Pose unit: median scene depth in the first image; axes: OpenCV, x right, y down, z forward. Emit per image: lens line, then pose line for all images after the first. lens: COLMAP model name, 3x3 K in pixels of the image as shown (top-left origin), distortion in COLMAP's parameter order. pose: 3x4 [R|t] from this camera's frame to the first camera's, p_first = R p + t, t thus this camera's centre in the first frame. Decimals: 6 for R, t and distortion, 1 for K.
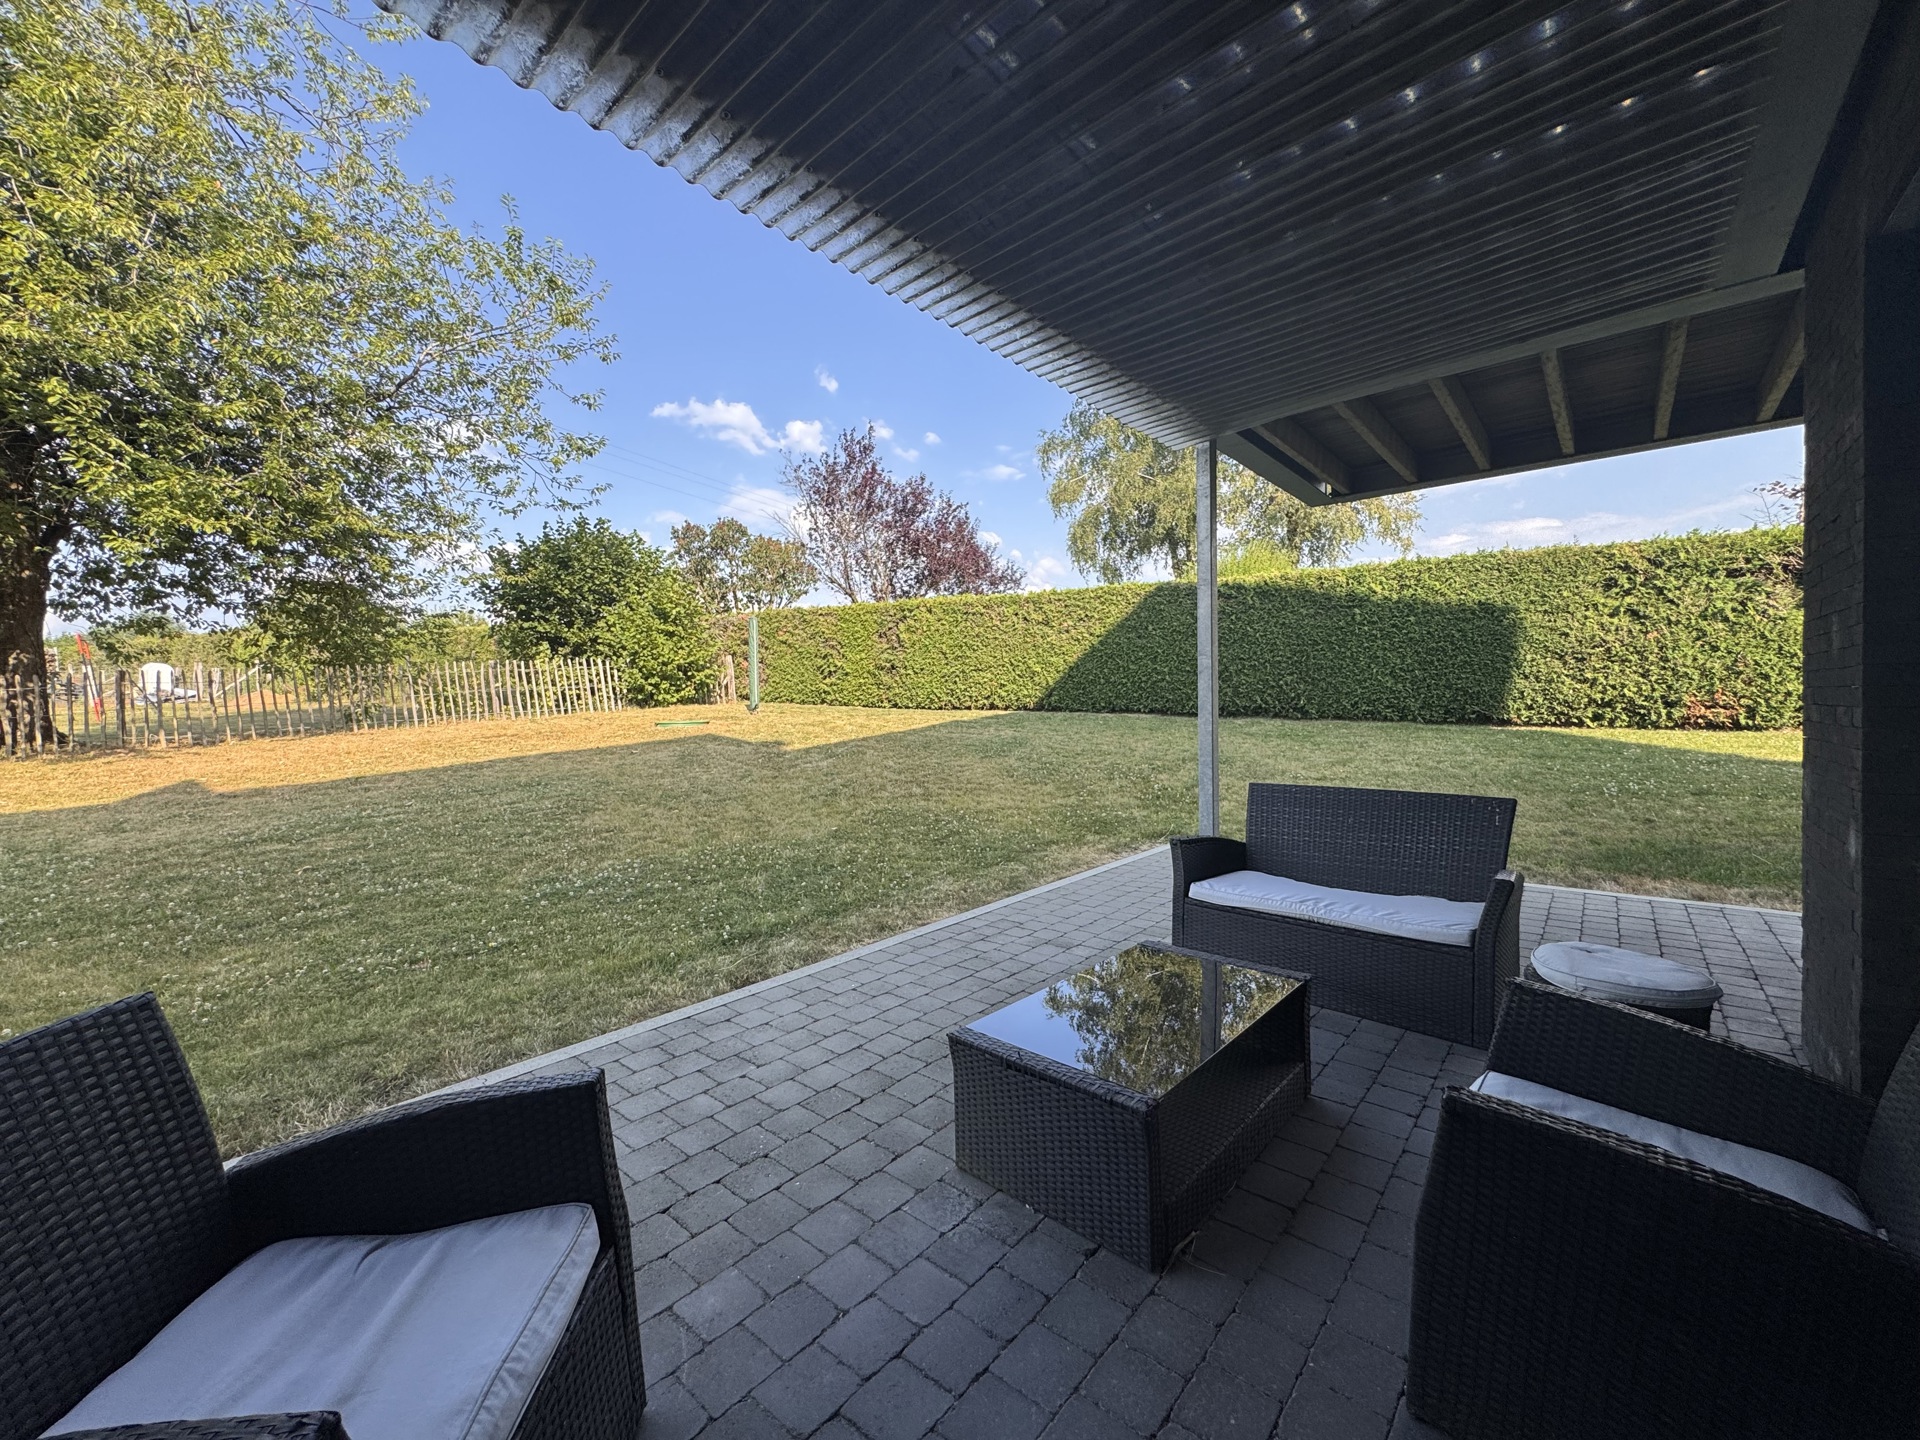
lens RADIAL K [[768.7, 0, 960.0], [0, 768.7, 720.0], [0, 0, 1]] dist [-0.013042, 0.006522]
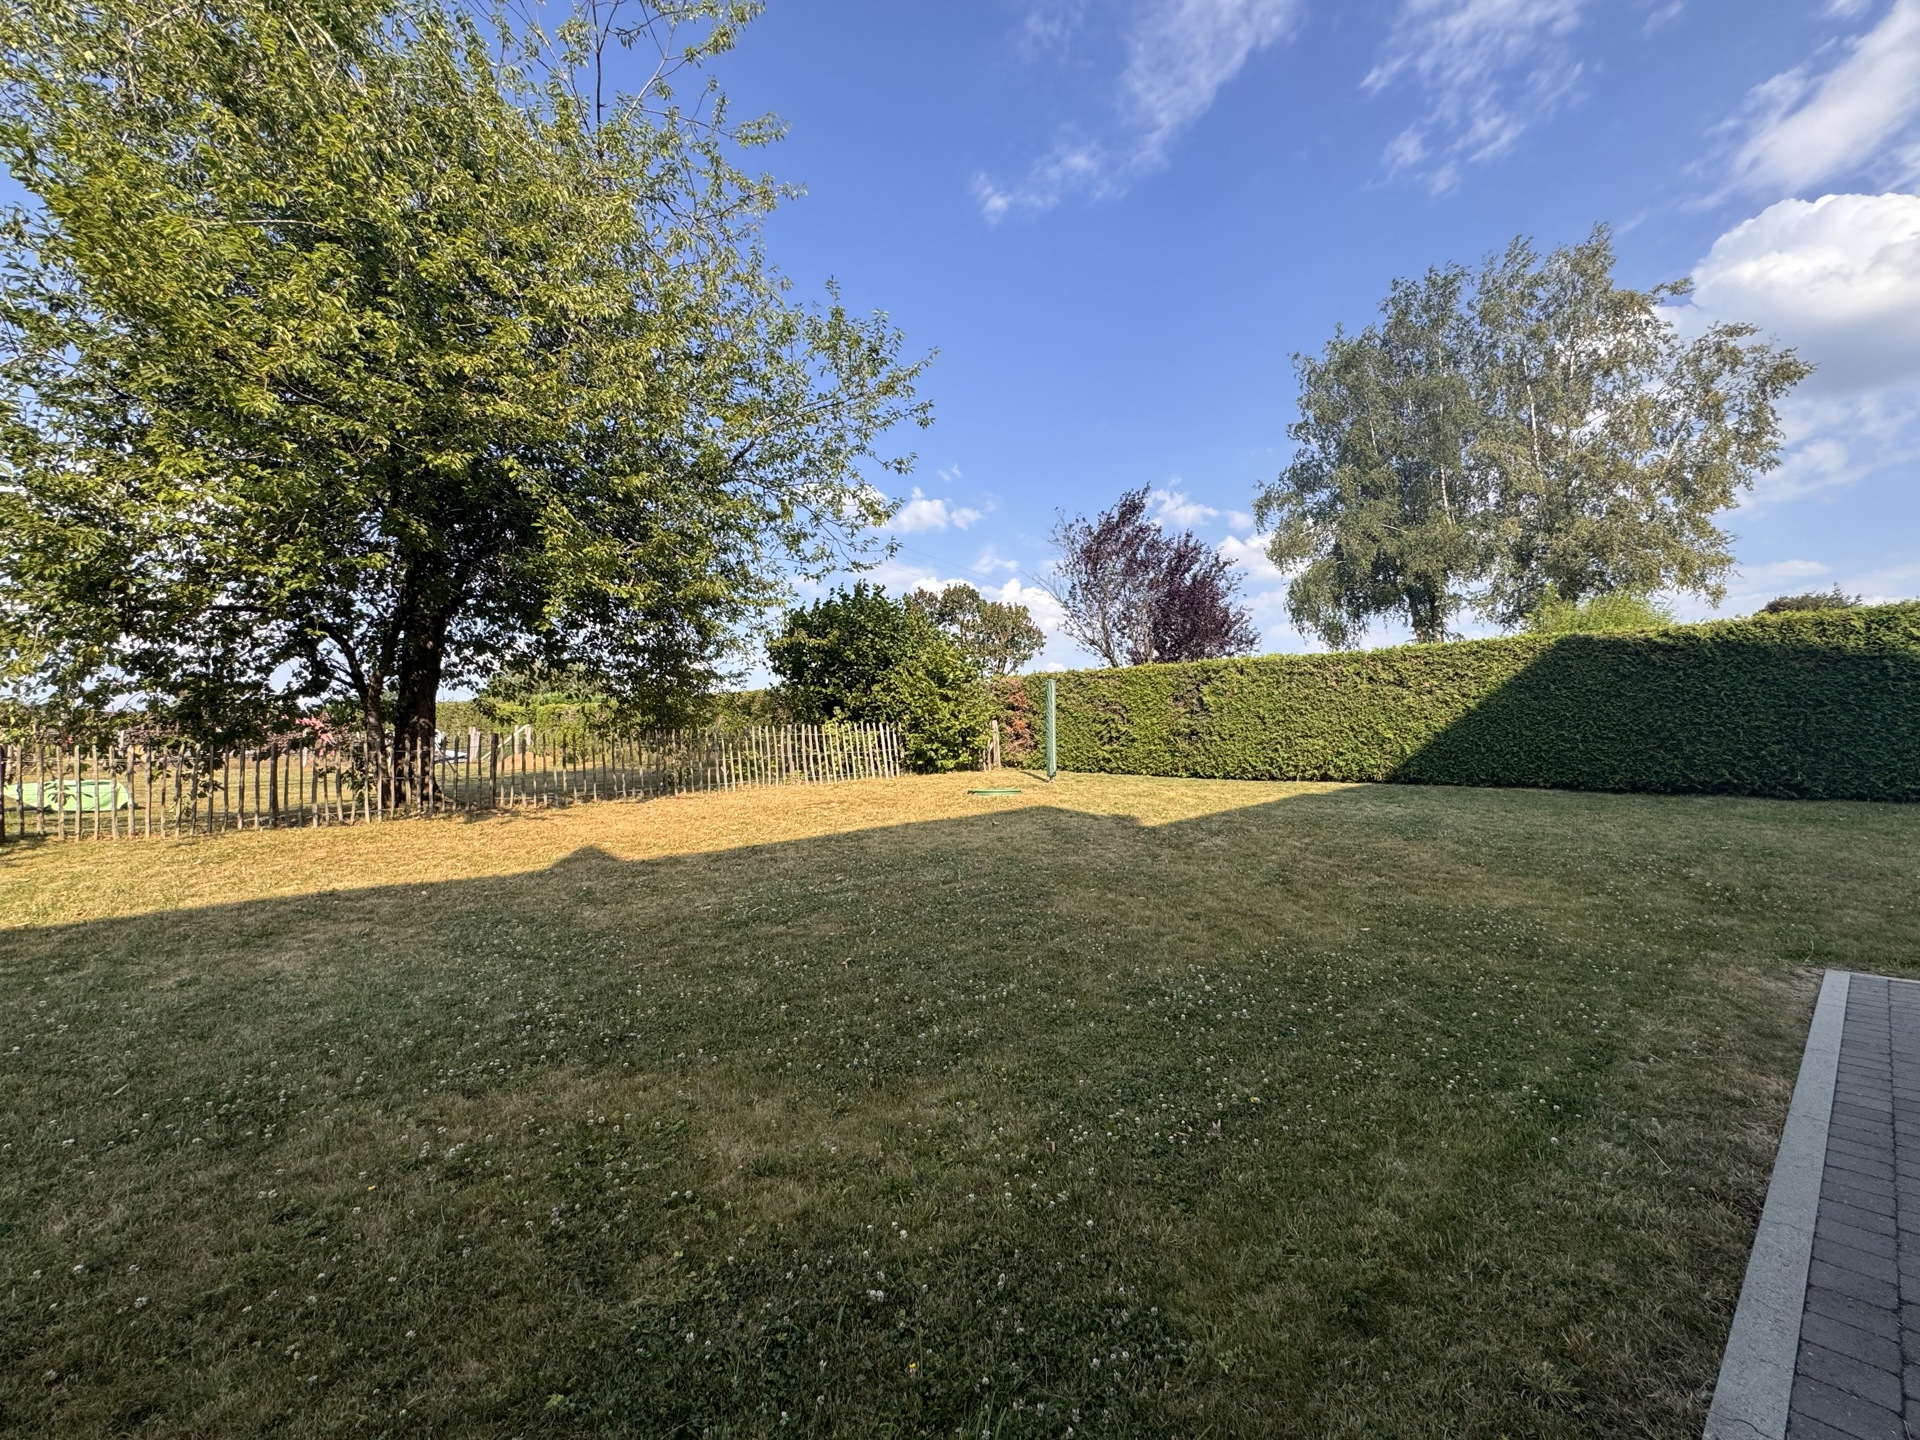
lens RADIAL K [[768.7, 0, 960.0], [0, 768.7, 720.0], [0, 0, 1]] dist [-0.013042, 0.006522]
pose [[0.985698, 0.000574, -0.168521, -0.238948], [-0.015175, 0.996234, -0.085367, -0.001792], [0.167837, 0.086704, 0.981994, 0.059078]]
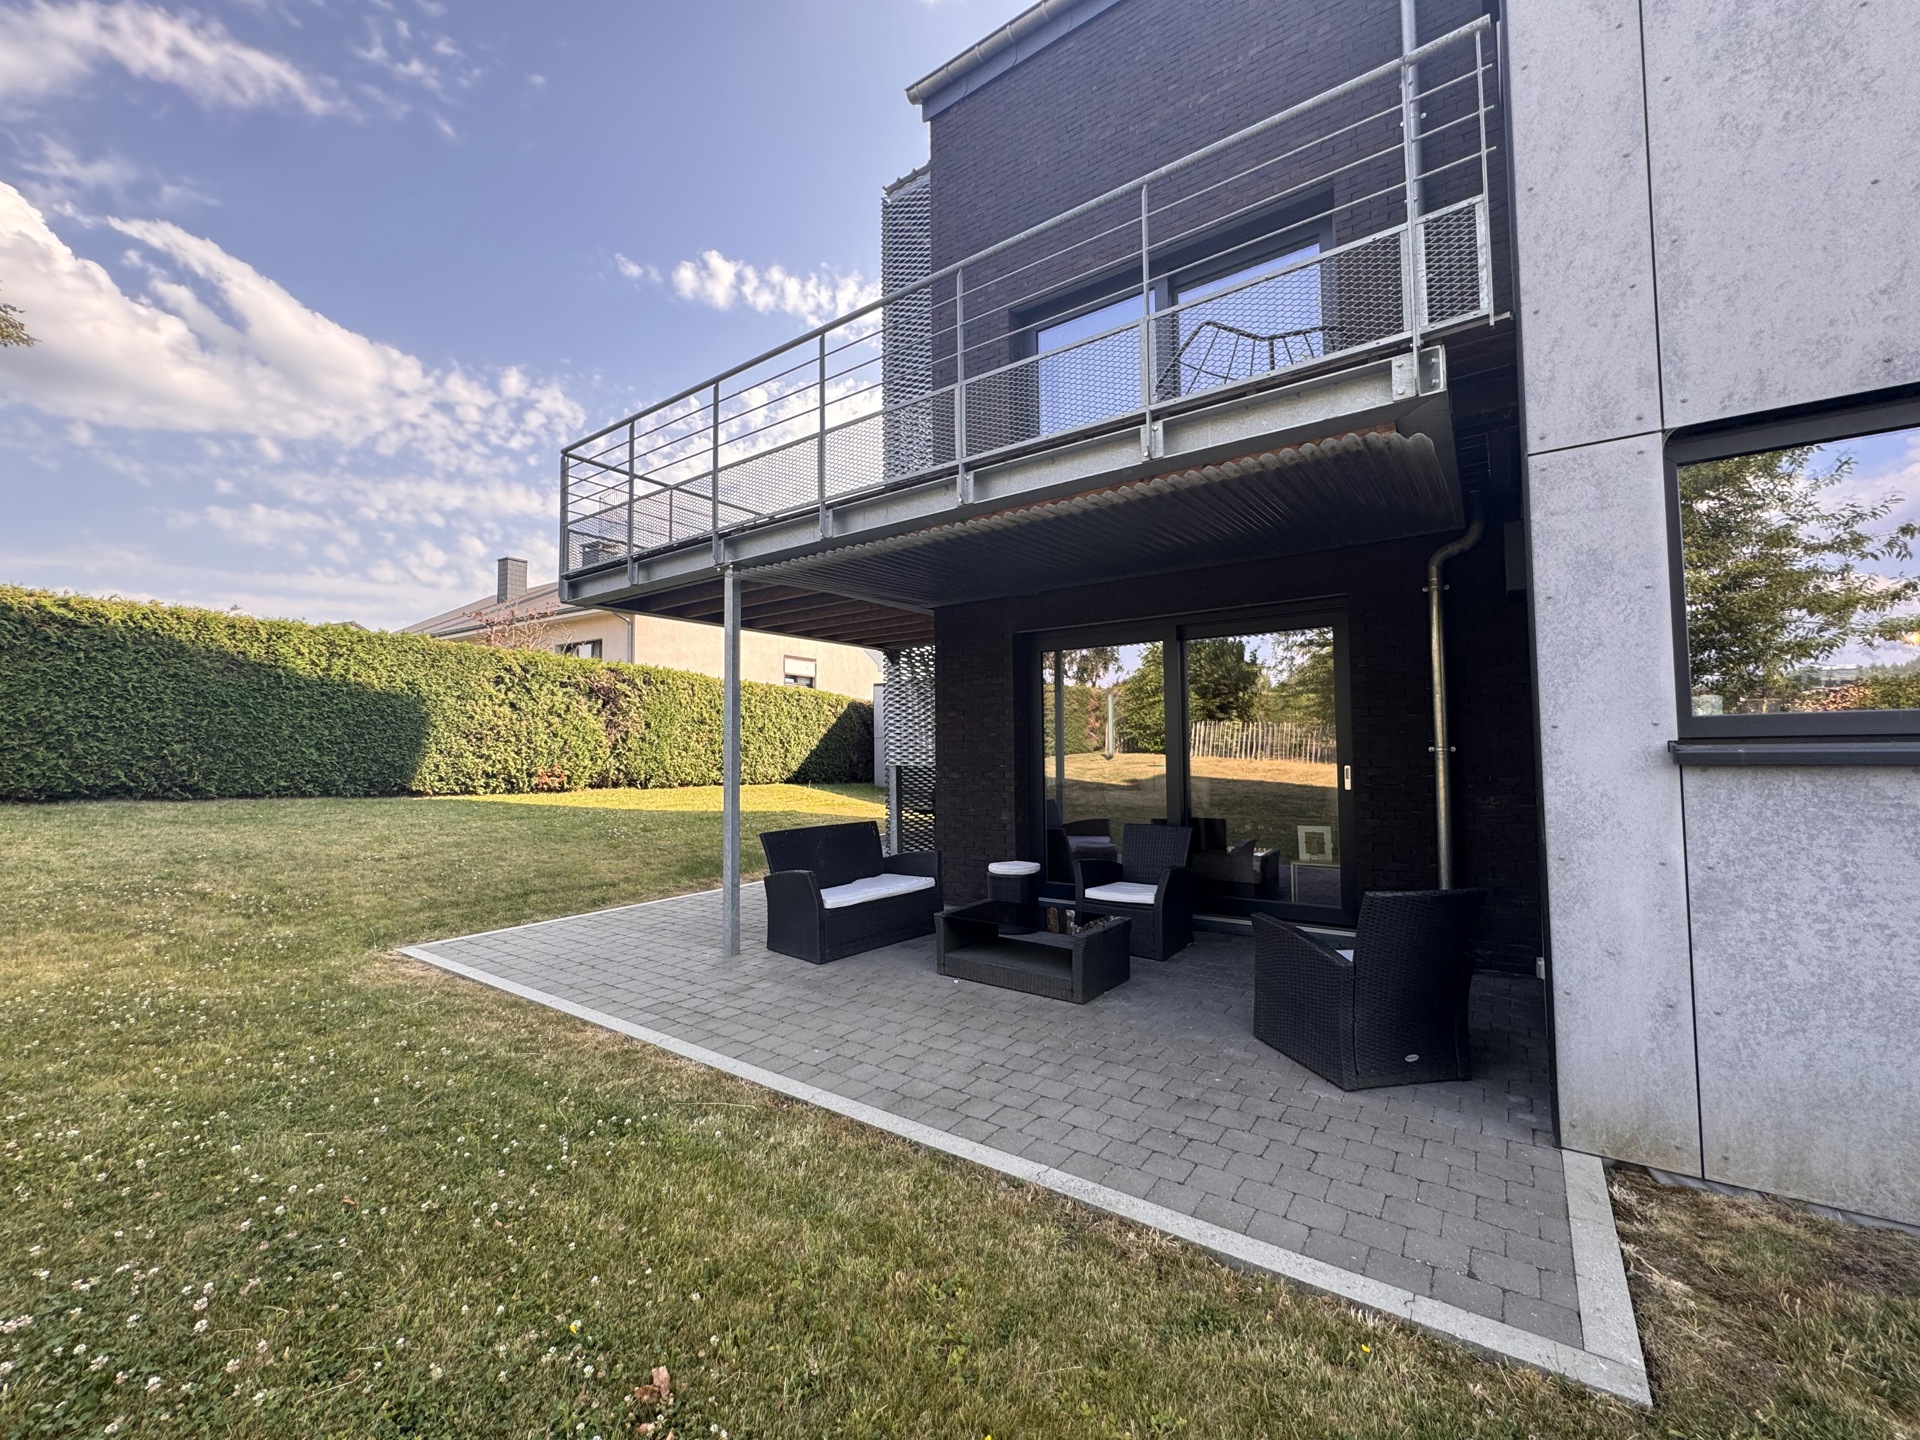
lens RADIAL K [[768.7, 0, 960.0], [0, 768.7, 720.0], [0, 0, 1]] dist [-0.013042, 0.006522]
pose [[-0.089407, 0.059747, 0.994201, -0.343232], [0.033201, 0.997823, -0.056979, -0.010237], [-0.995442, 0.027915, -0.091196, 0.250802]]
